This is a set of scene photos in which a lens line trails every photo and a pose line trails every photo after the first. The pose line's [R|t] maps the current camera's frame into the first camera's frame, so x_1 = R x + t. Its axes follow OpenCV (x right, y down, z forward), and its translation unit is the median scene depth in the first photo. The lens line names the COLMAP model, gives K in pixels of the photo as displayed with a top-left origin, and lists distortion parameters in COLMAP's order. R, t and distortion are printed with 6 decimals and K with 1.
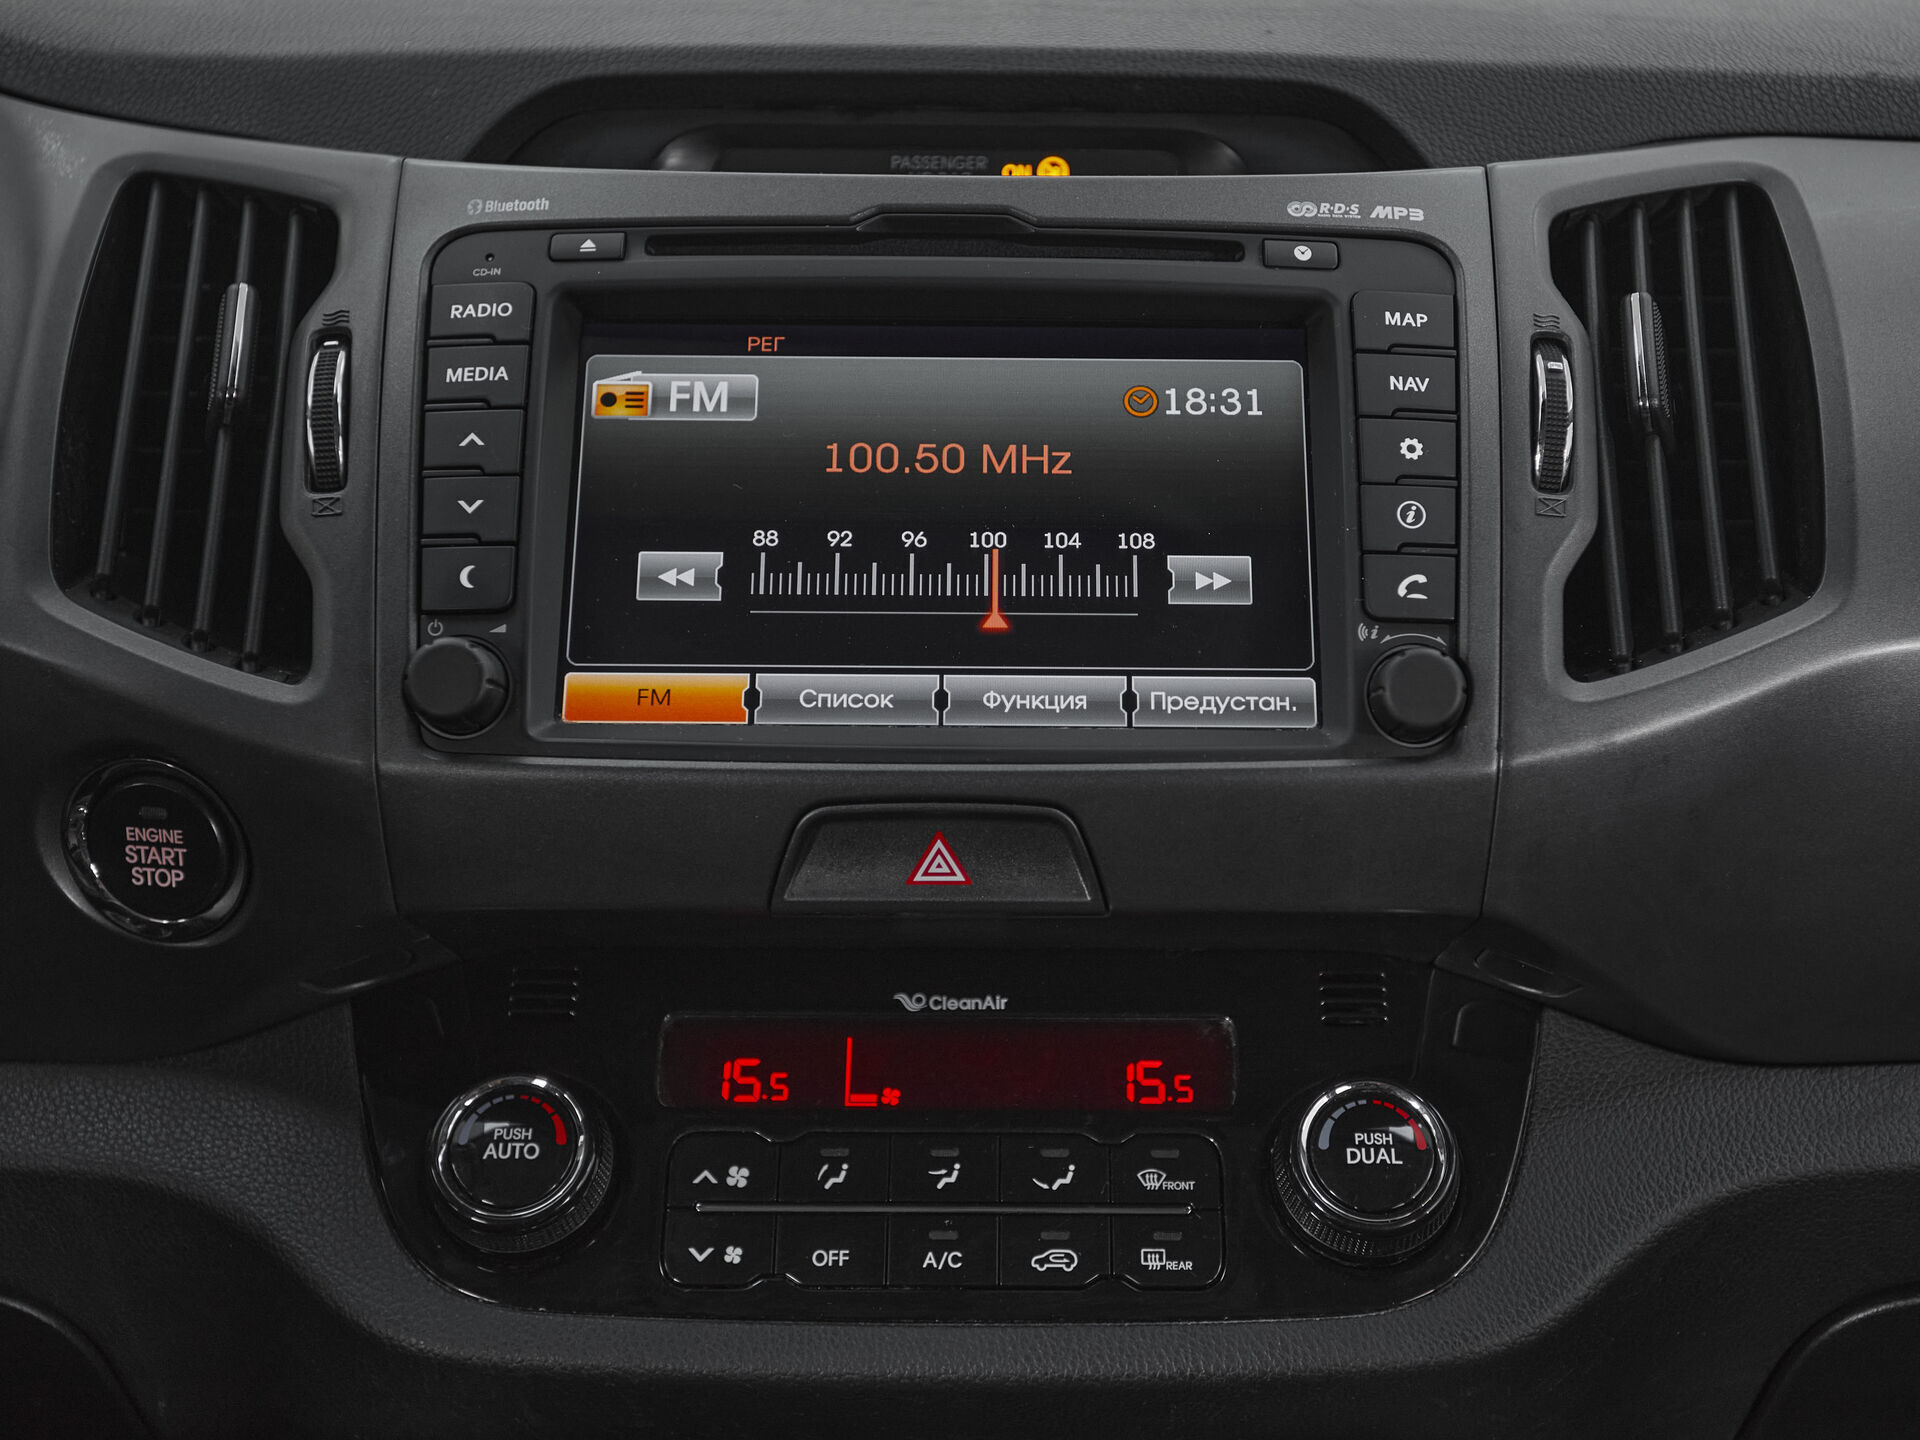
lens RADIAL K [[2534.6, 0, 1026.4], [0, 2534.6, 706.6], [0, 0, 1]] dist [0.042135, 0.000000]
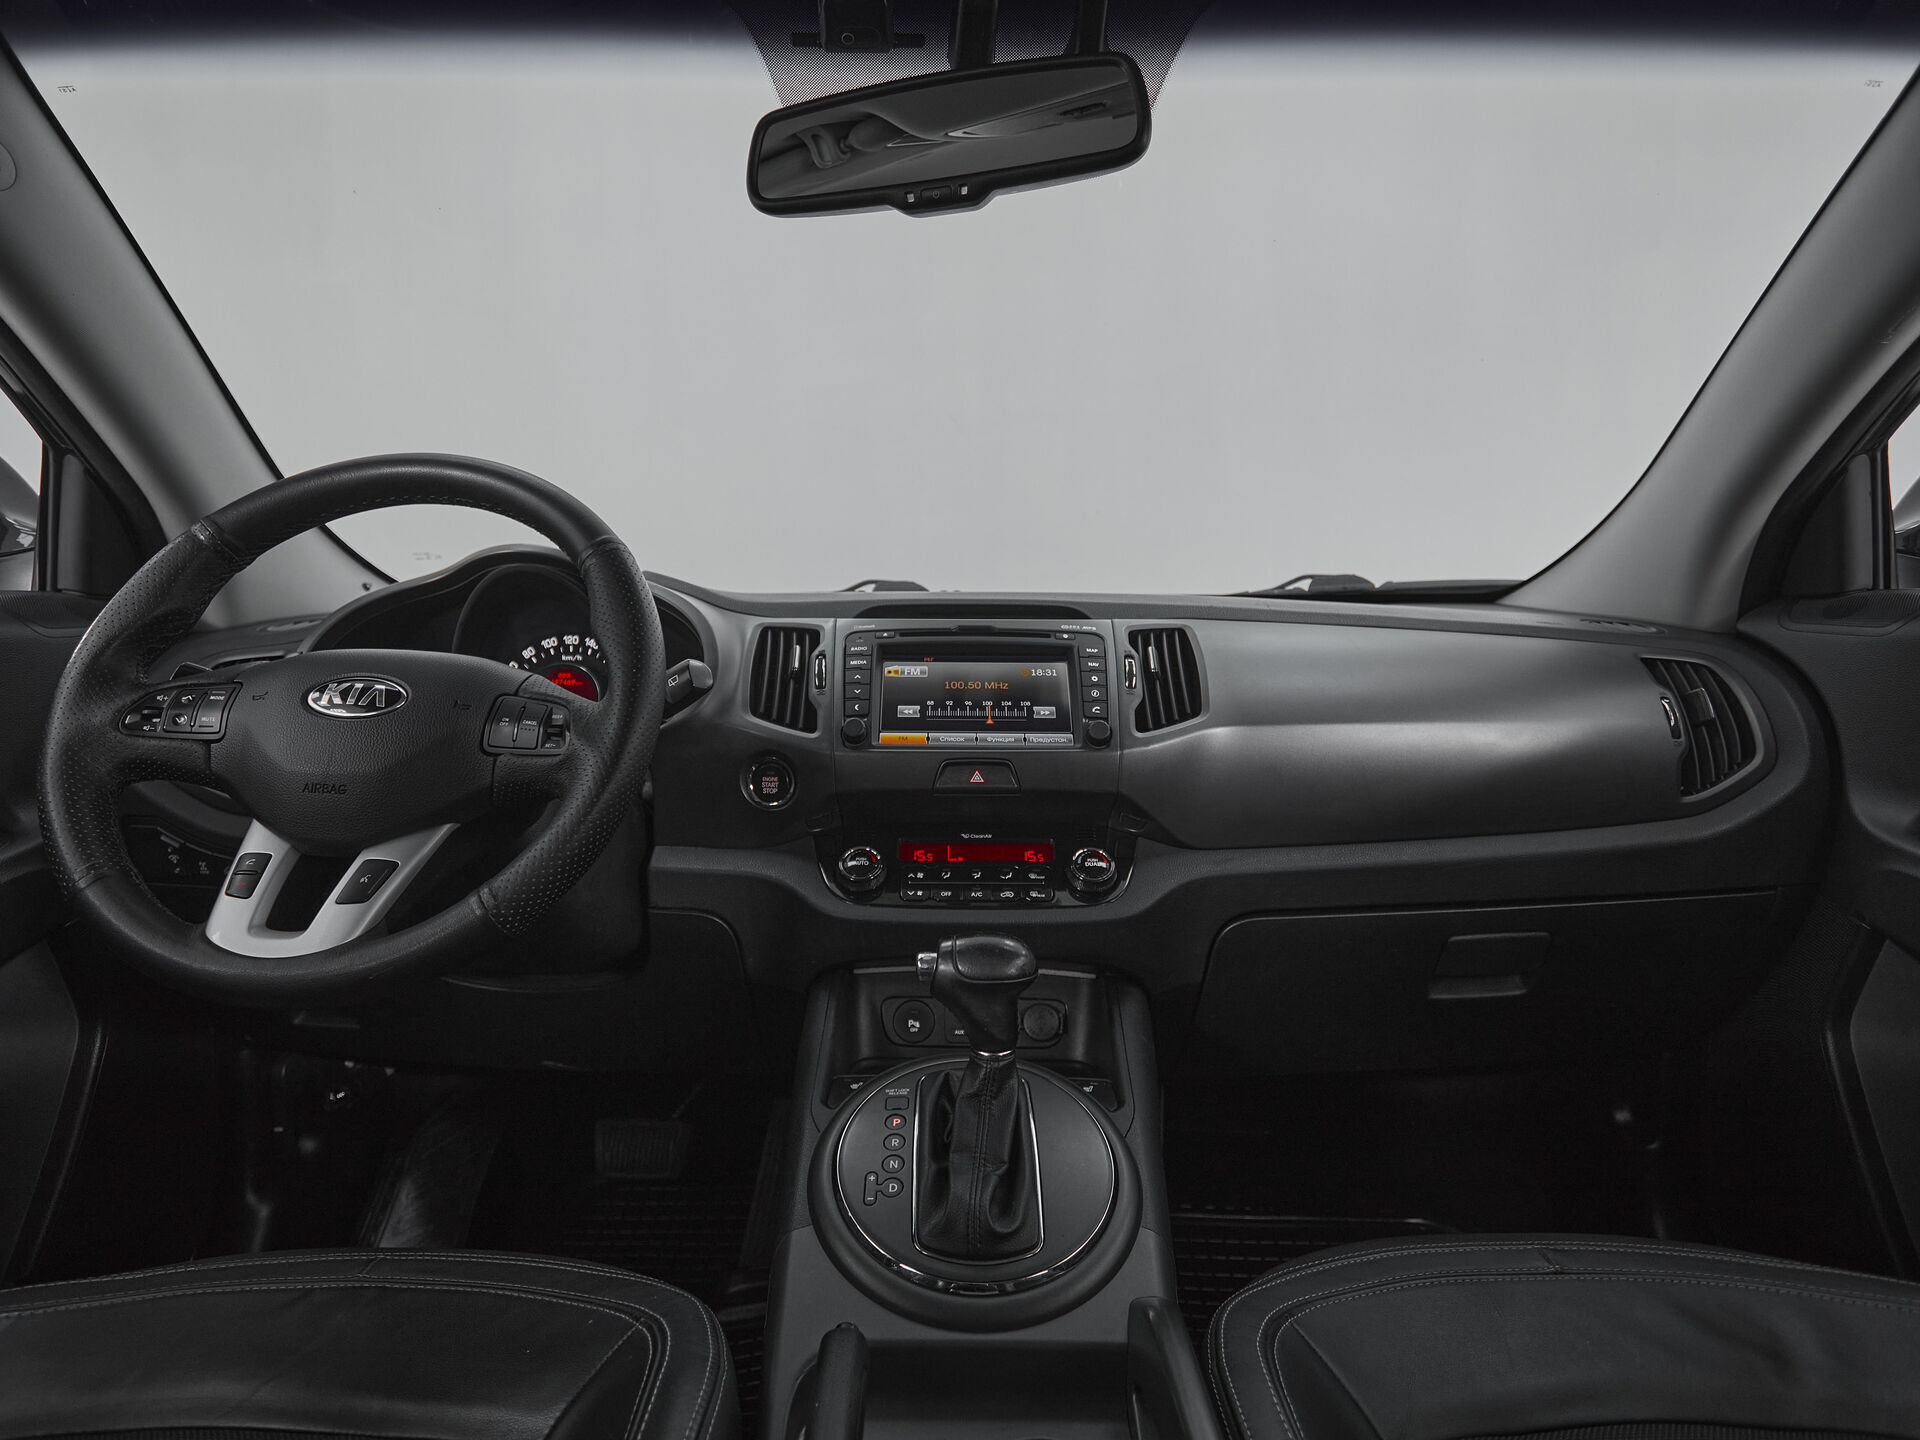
lens RADIAL K [[1075.5, 0, 954.0], [0, 1075.5, 711.2], [0, 0, 1]] dist [-0.001379, -0.007764]
pose [[0.999995, -0.002766, -0.001343, -0.063629], [0.002273, 0.959241, -0.282581, 0.408330], [0.002070, 0.282577, 0.959242, -0.576760]]
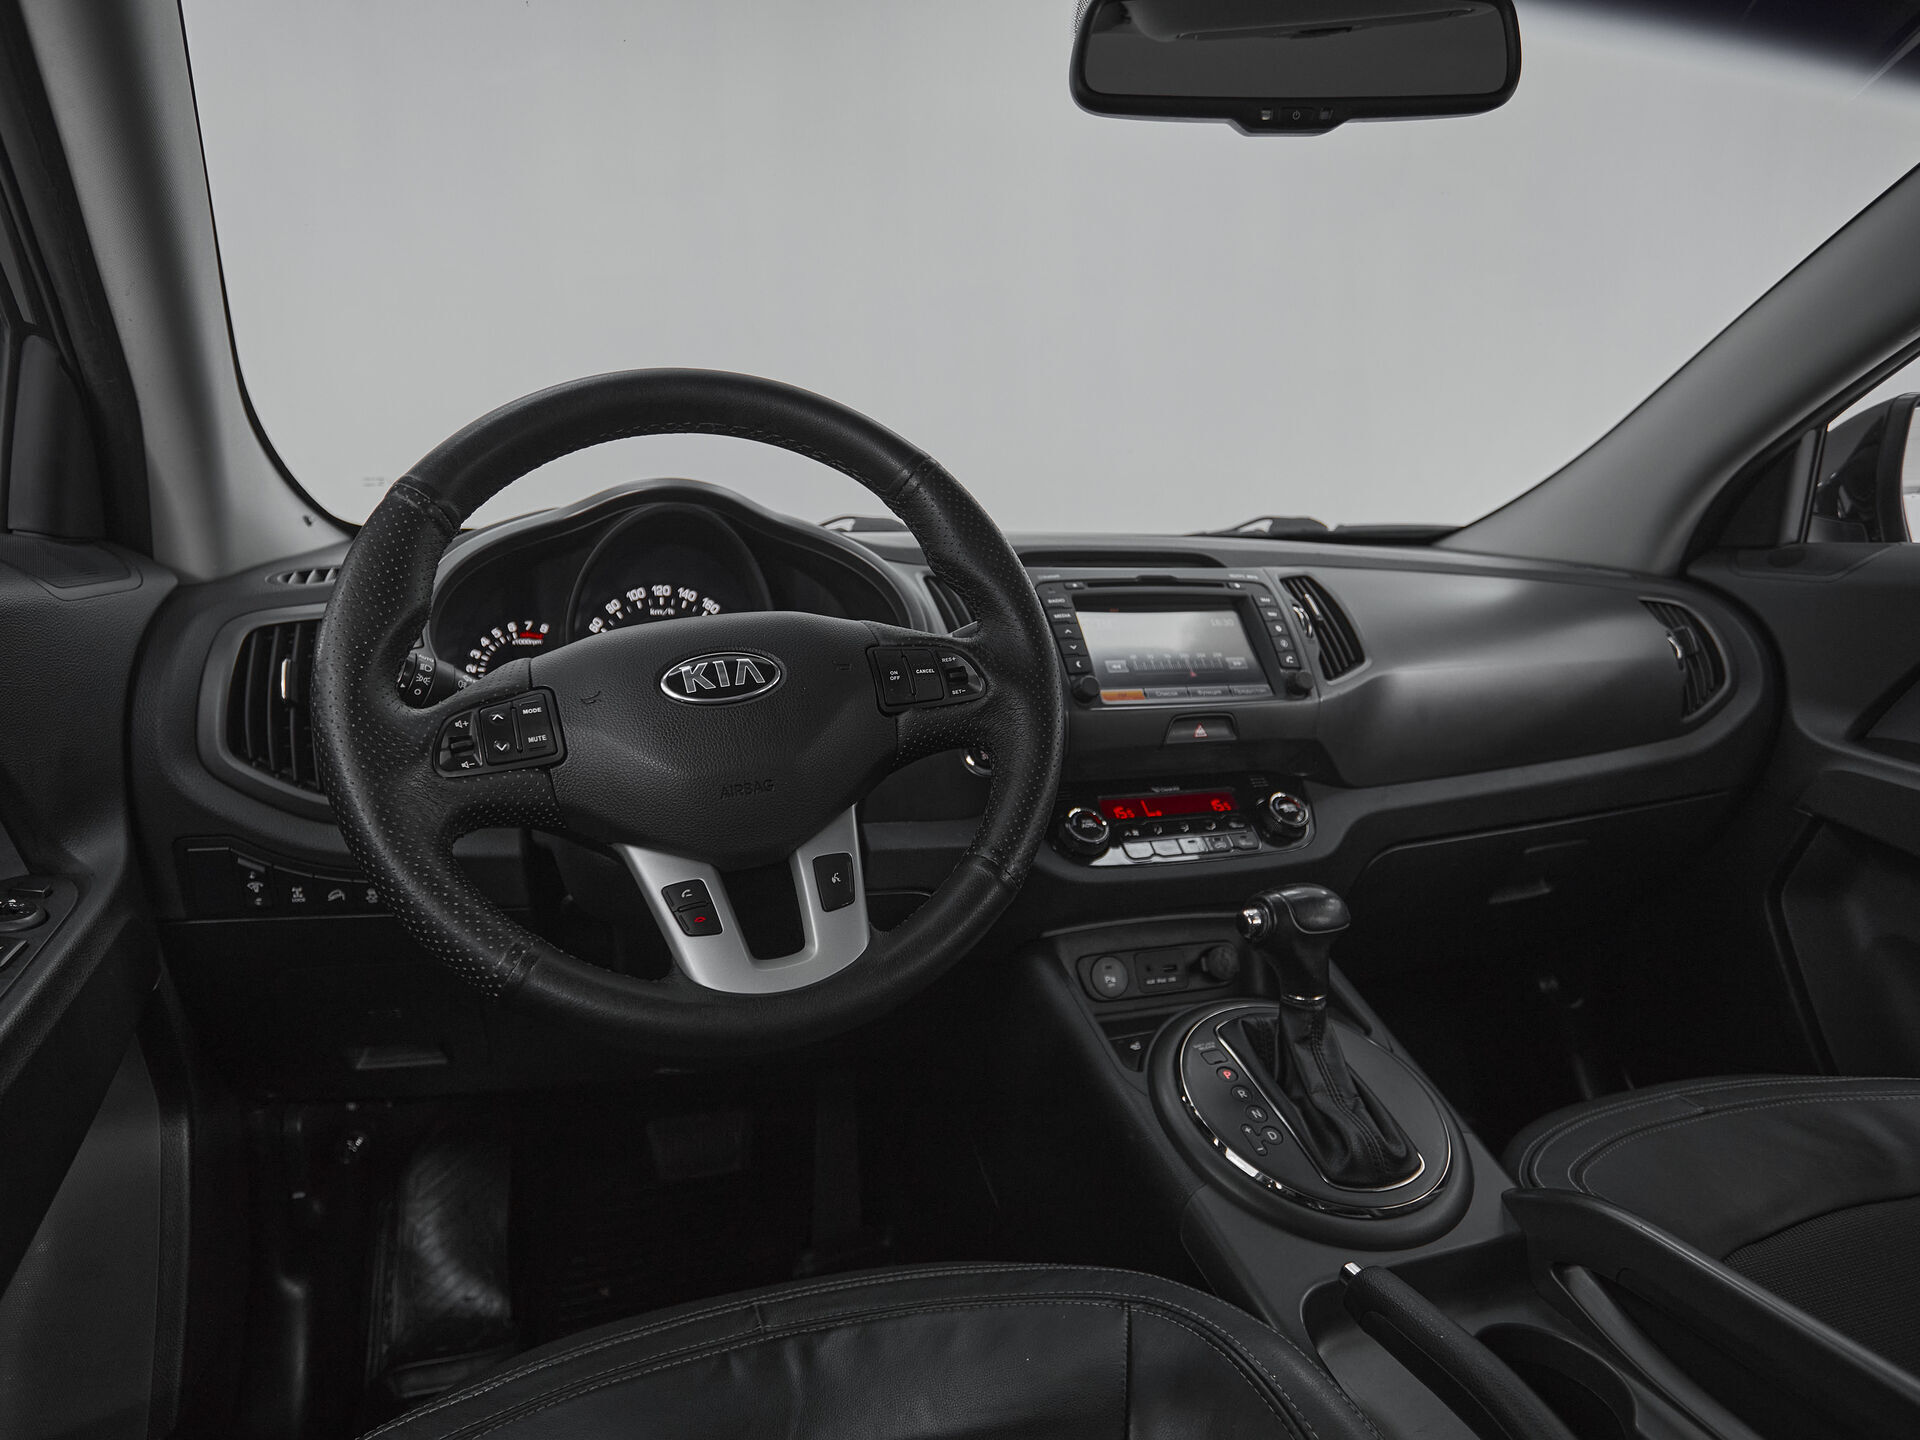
lens RADIAL K [[1075.5, 0, 924.9], [0, 1075.5, 755.8], [0, 0, 1]] dist [-0.001379, -0.007764]
pose [[0.950461, -0.058973, 0.305198, -0.886118], [0.111281, 0.981319, -0.156939, 0.292494], [-0.290241, 0.183127, 0.939268, -0.387432]]
